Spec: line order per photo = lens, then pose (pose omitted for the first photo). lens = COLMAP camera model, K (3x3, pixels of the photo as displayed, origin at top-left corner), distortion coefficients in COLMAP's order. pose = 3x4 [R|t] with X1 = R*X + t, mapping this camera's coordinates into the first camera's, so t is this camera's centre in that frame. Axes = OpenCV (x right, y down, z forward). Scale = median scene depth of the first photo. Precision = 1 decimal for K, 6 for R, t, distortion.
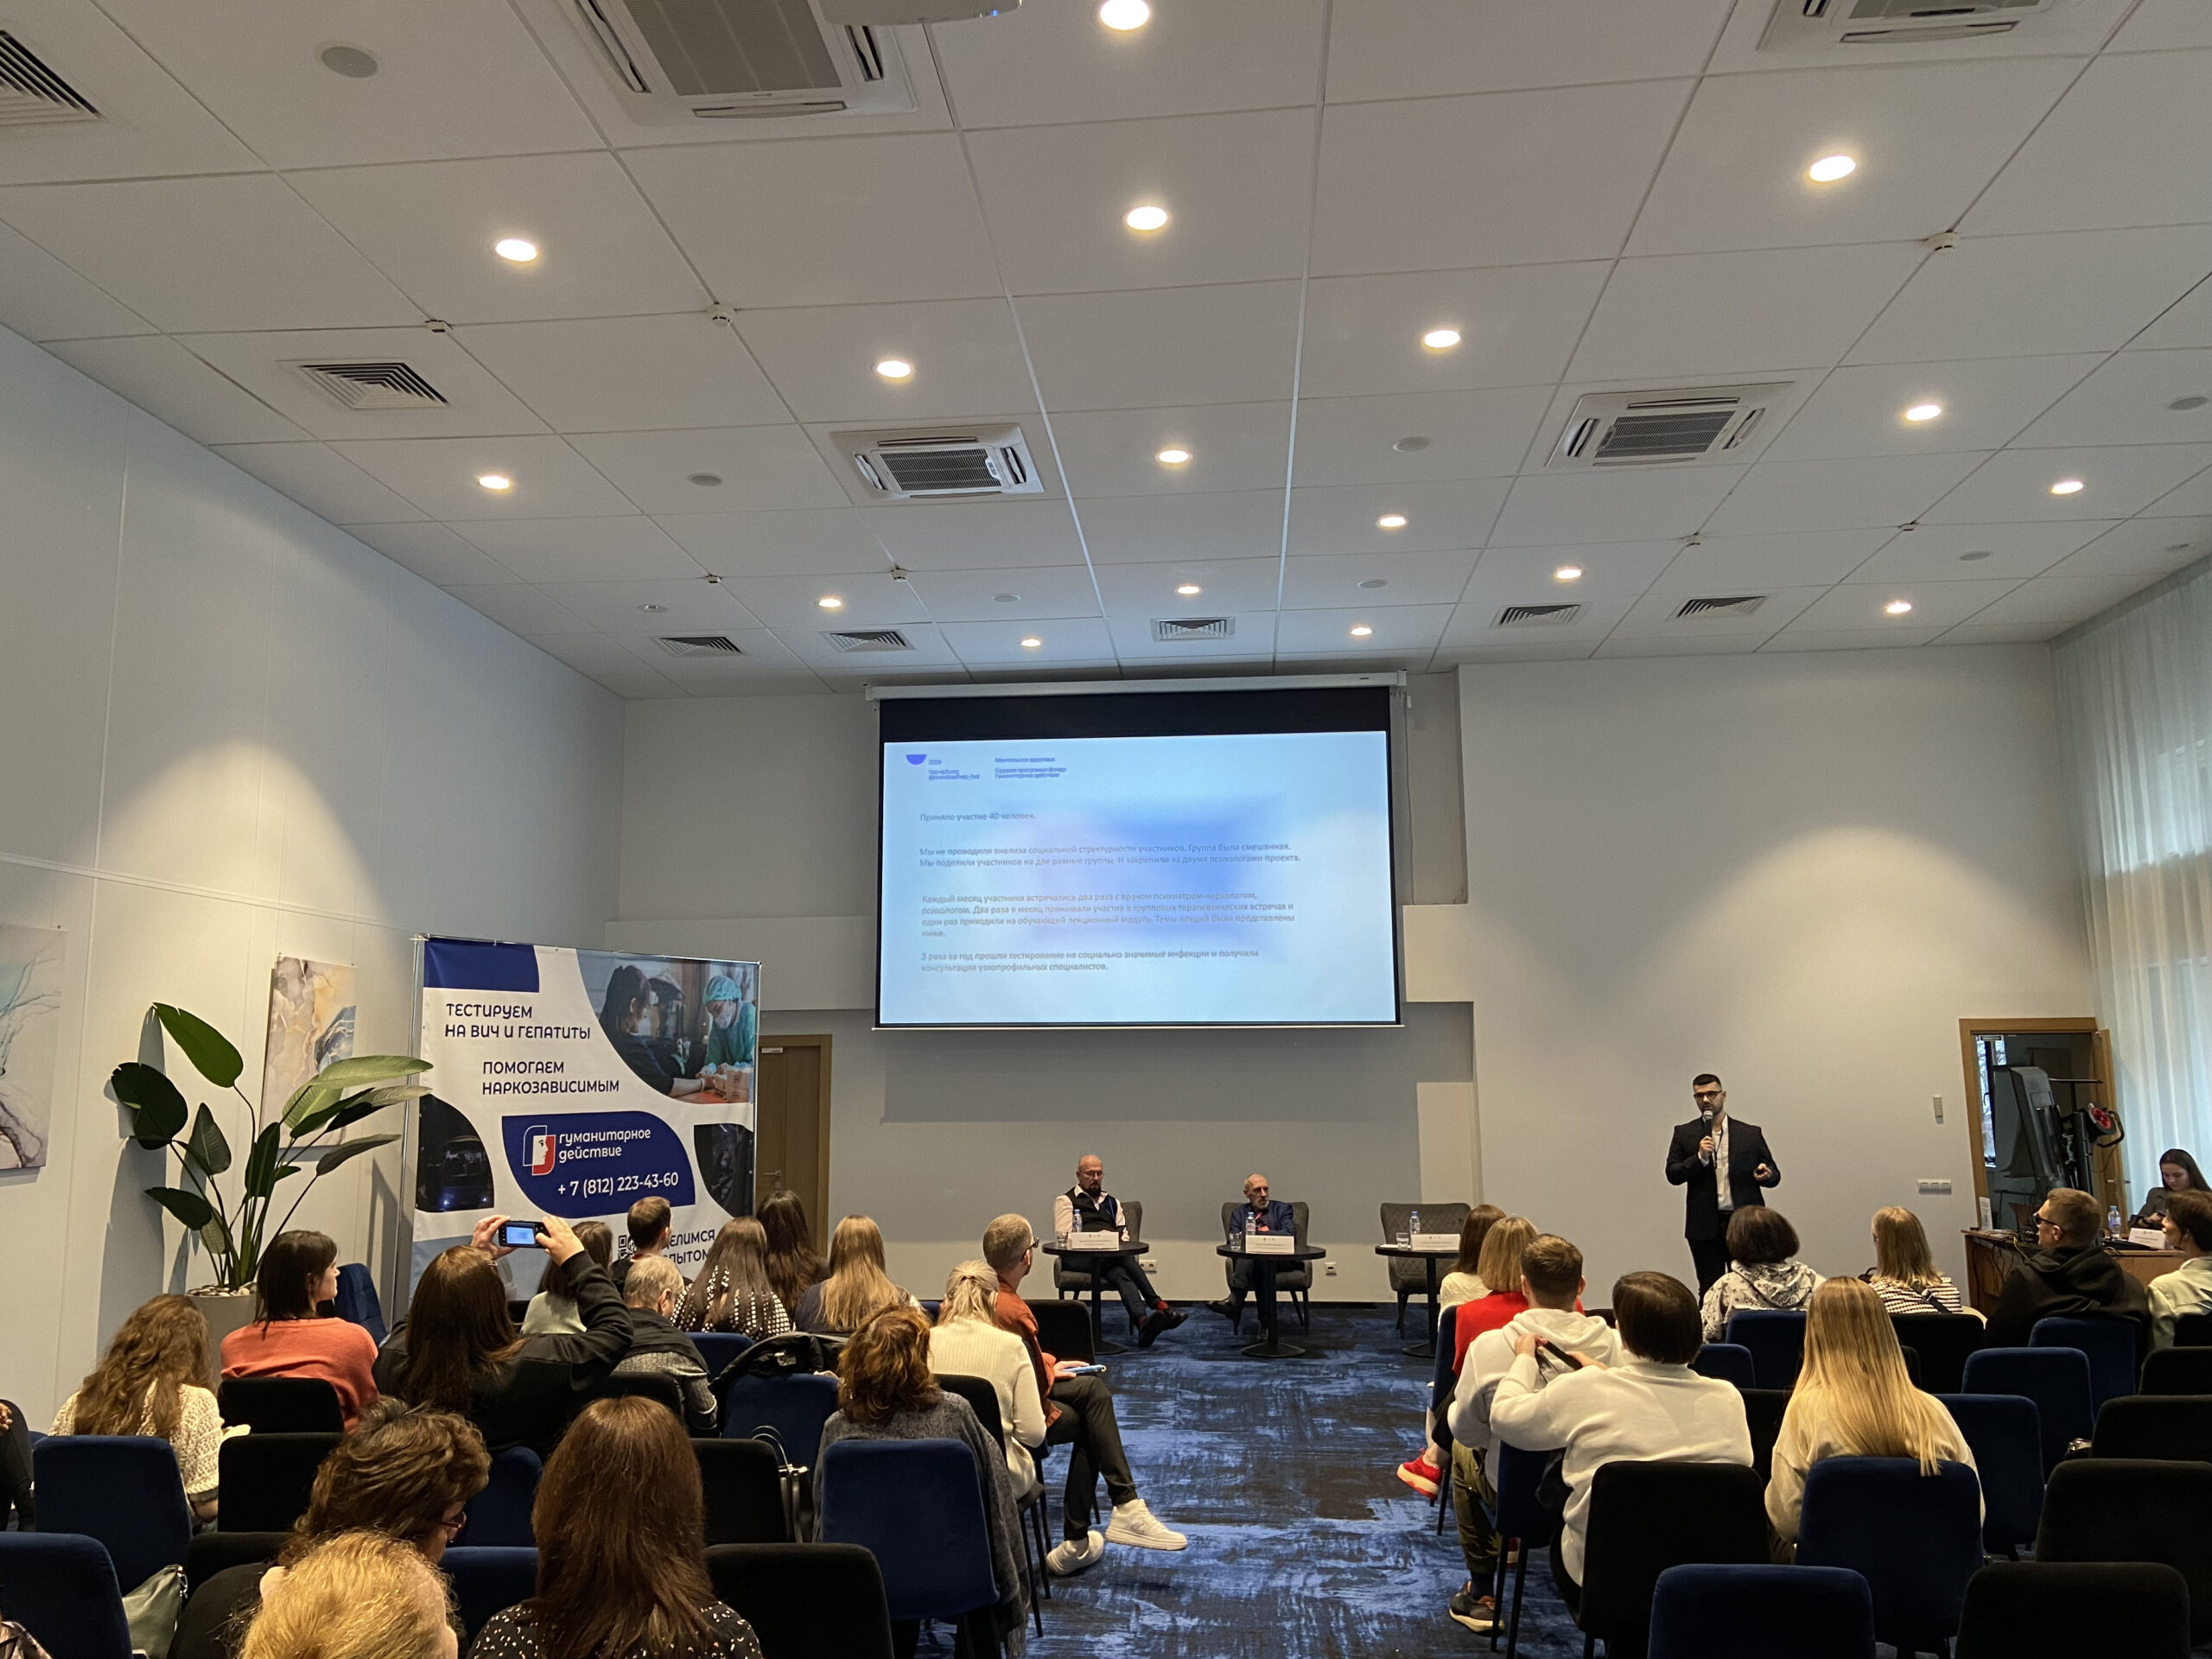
lens RADIAL K [[1682.6, 0, 1106.0], [0, 1682.6, 829.5], [0, 0, 1]] dist [0.102709, -0.001269]
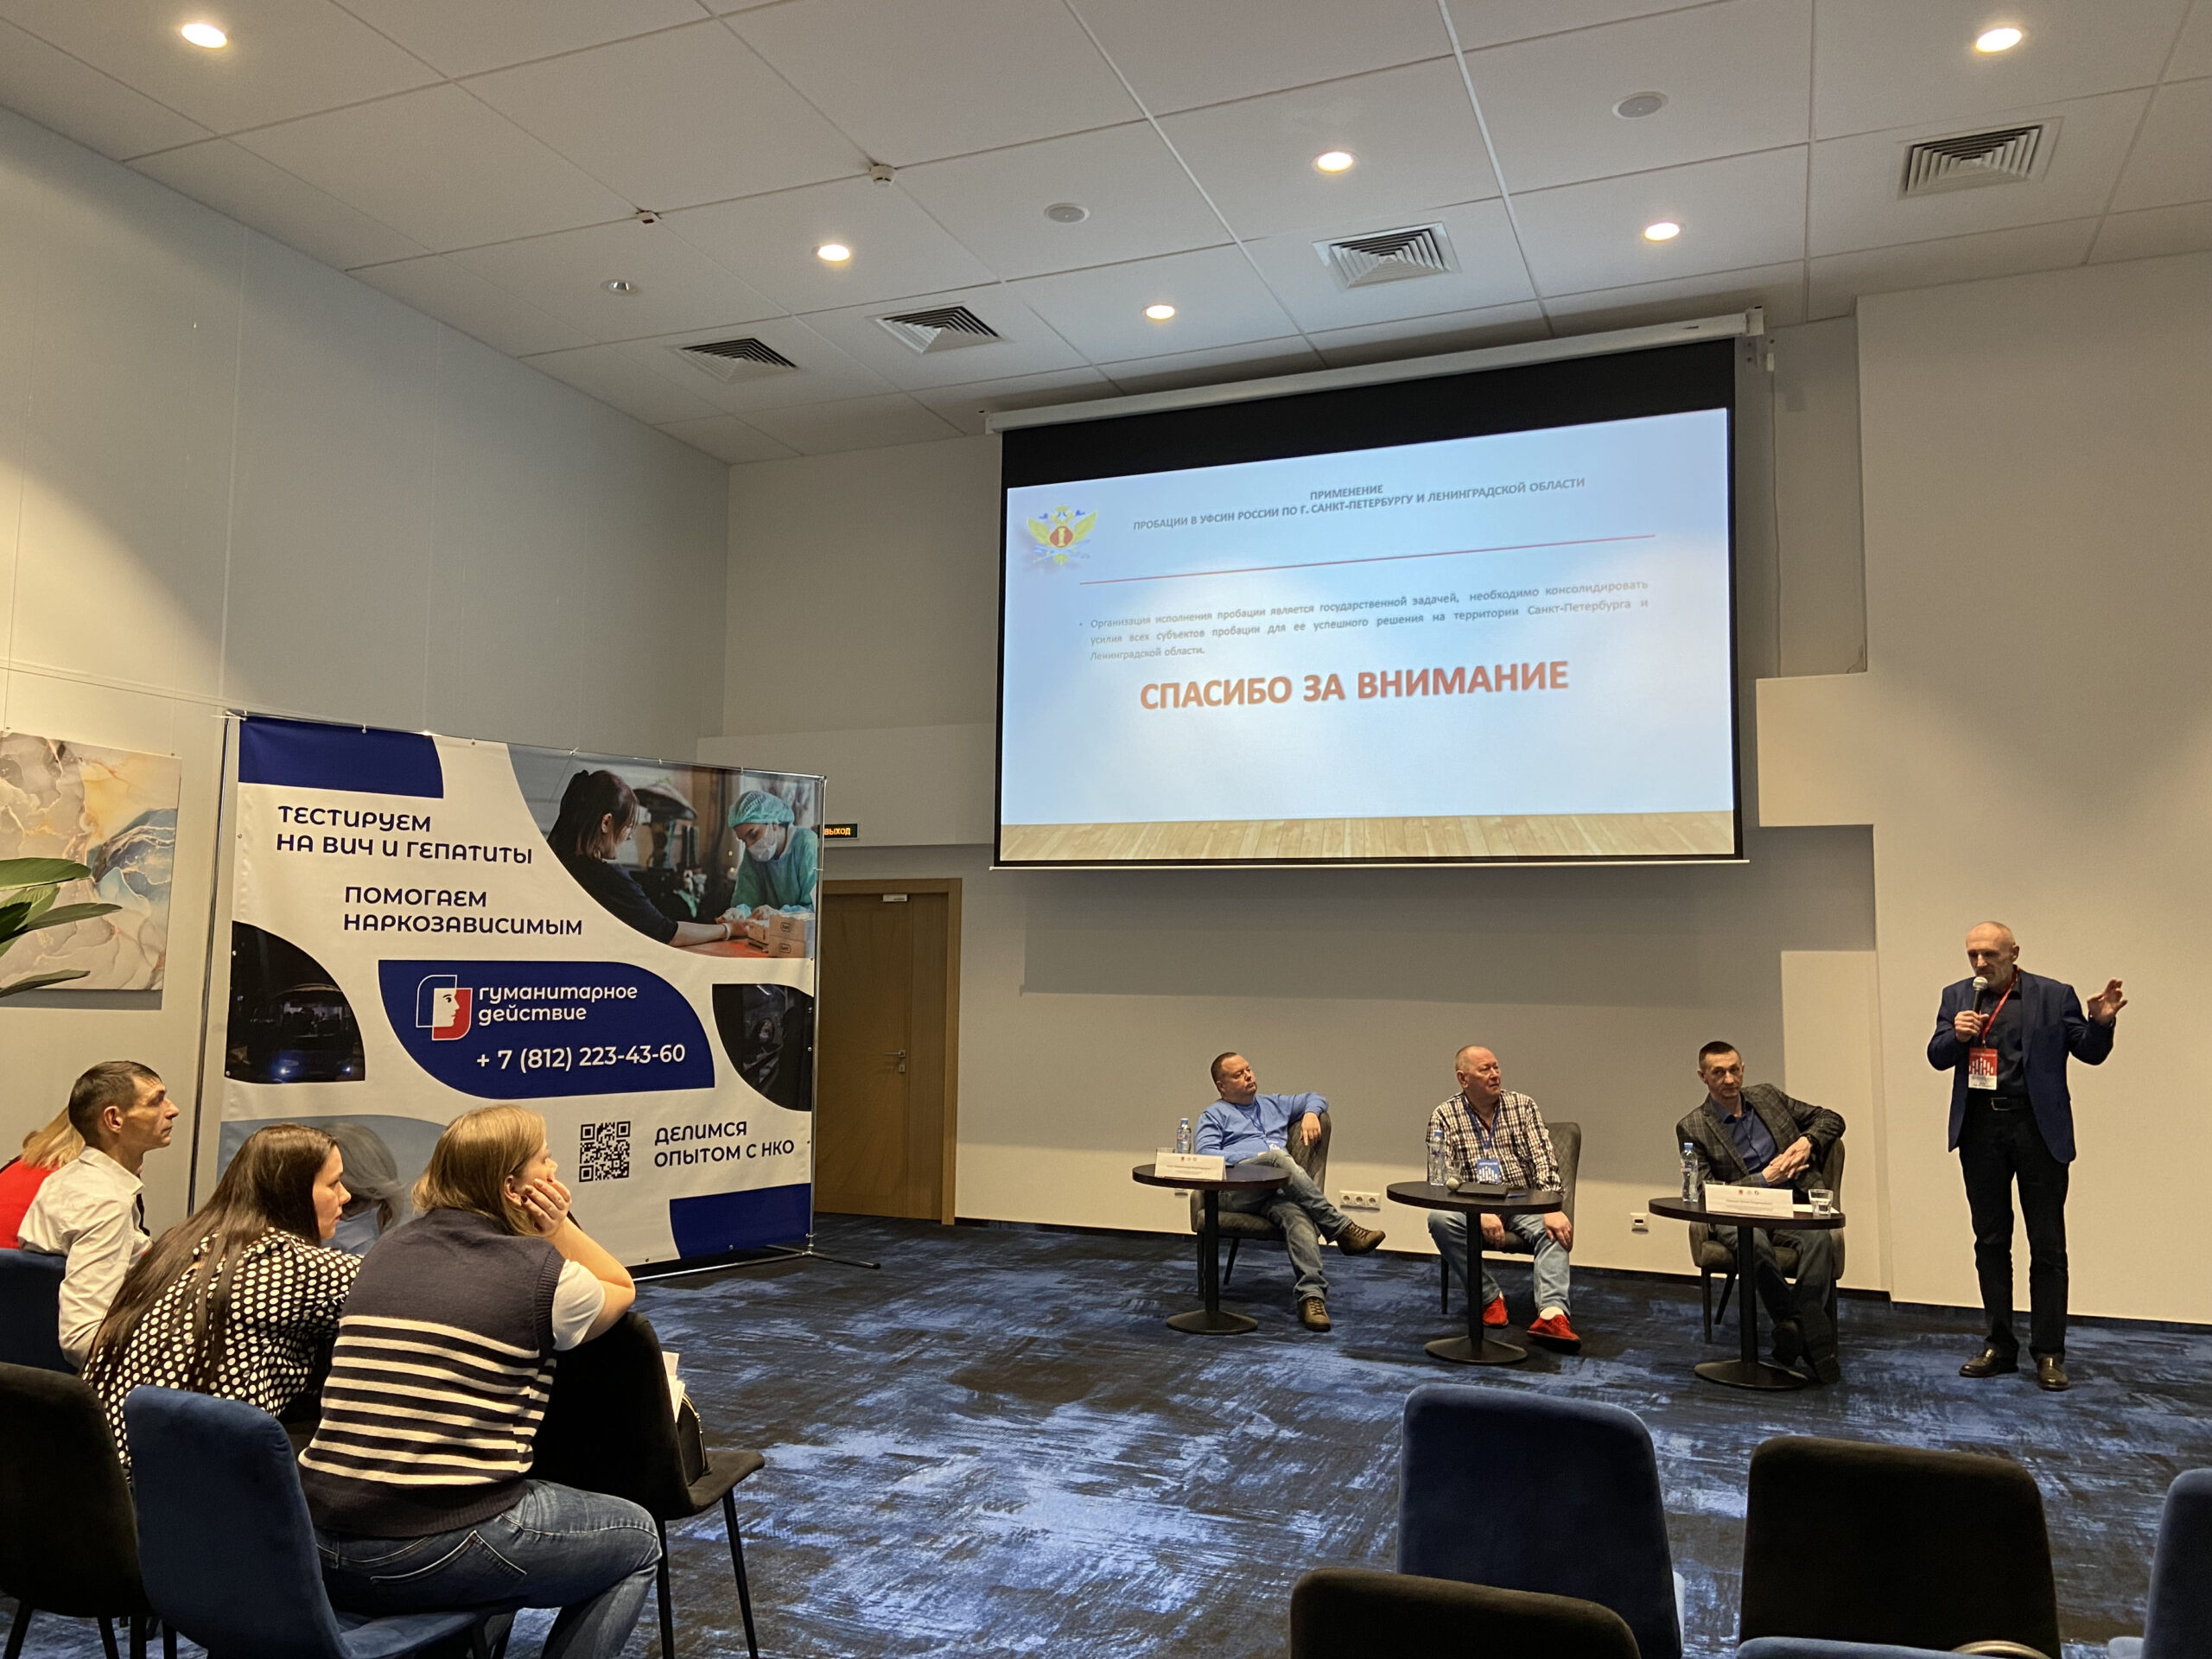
lens RADIAL K [[1682.6, 0, 1106.0], [0, 1682.6, 829.5], [0, 0, 1]] dist [0.102709, -0.001269]
pose [[0.956402, -0.008864, -0.291919, 0.148603], [0.026031, 0.998148, 0.054973, 0.069321], [0.290891, -0.060175, 0.954862, 0.339147]]
